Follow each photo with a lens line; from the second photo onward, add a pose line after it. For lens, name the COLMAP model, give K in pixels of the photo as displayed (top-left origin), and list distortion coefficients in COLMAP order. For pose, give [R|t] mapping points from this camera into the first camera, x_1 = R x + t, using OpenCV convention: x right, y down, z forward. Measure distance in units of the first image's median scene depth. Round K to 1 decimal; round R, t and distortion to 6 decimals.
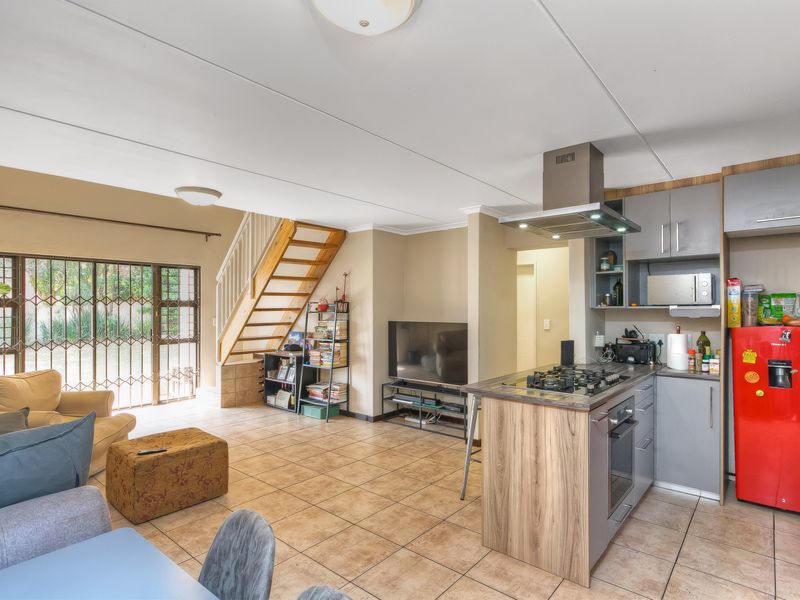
lens RADIAL K [[434.4, 0, 401.0], [0, 434.4, 303.9], [0, 0, 1]] dist [0.002247, 0.001179]
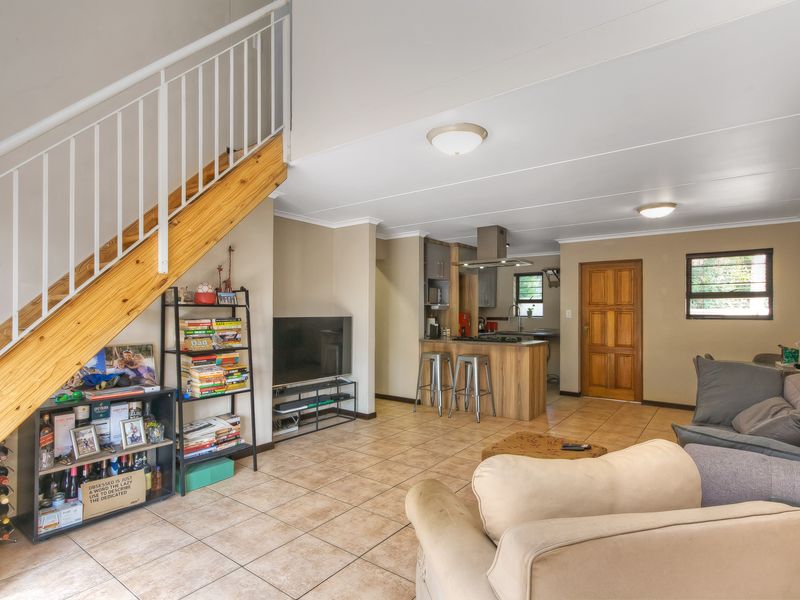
lens RADIAL K [[434.4, 0, 404.6], [0, 434.4, 303.8], [0, 0, 1]] dist [0.002247, 0.001179]
pose [[-0.060506, 0.013031, 0.998083, -1.264890], [-0.011660, 0.999837, -0.013761, 0.031552], [-0.998100, -0.012470, -0.060344, 1.200614]]
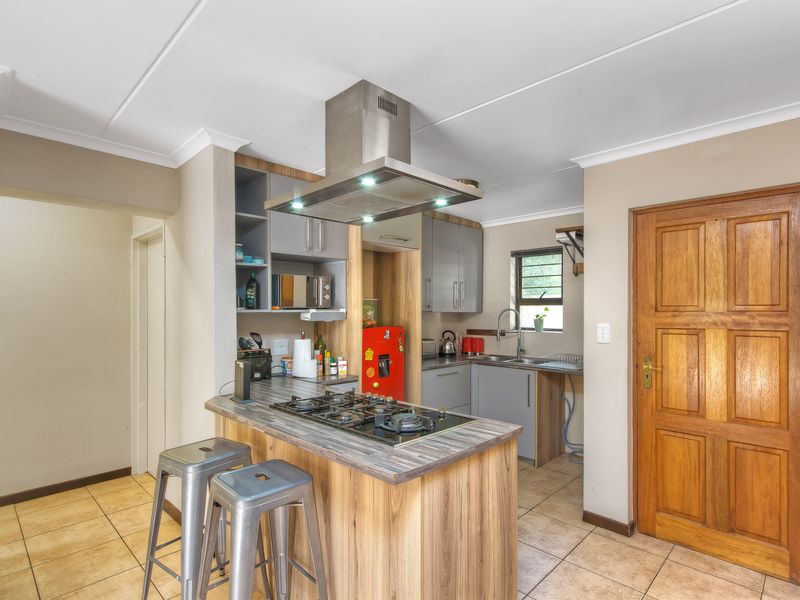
lens RADIAL K [[434.4, 0, 400.1], [0, 434.4, 305.7], [0, 0, 1]] dist [0.002247, 0.001179]
pose [[0.069464, 0.005403, 0.997570, -0.262561], [-0.009621, 0.999942, -0.004746, -0.000286], [-0.997538, -0.009268, 0.069512, 0.701666]]
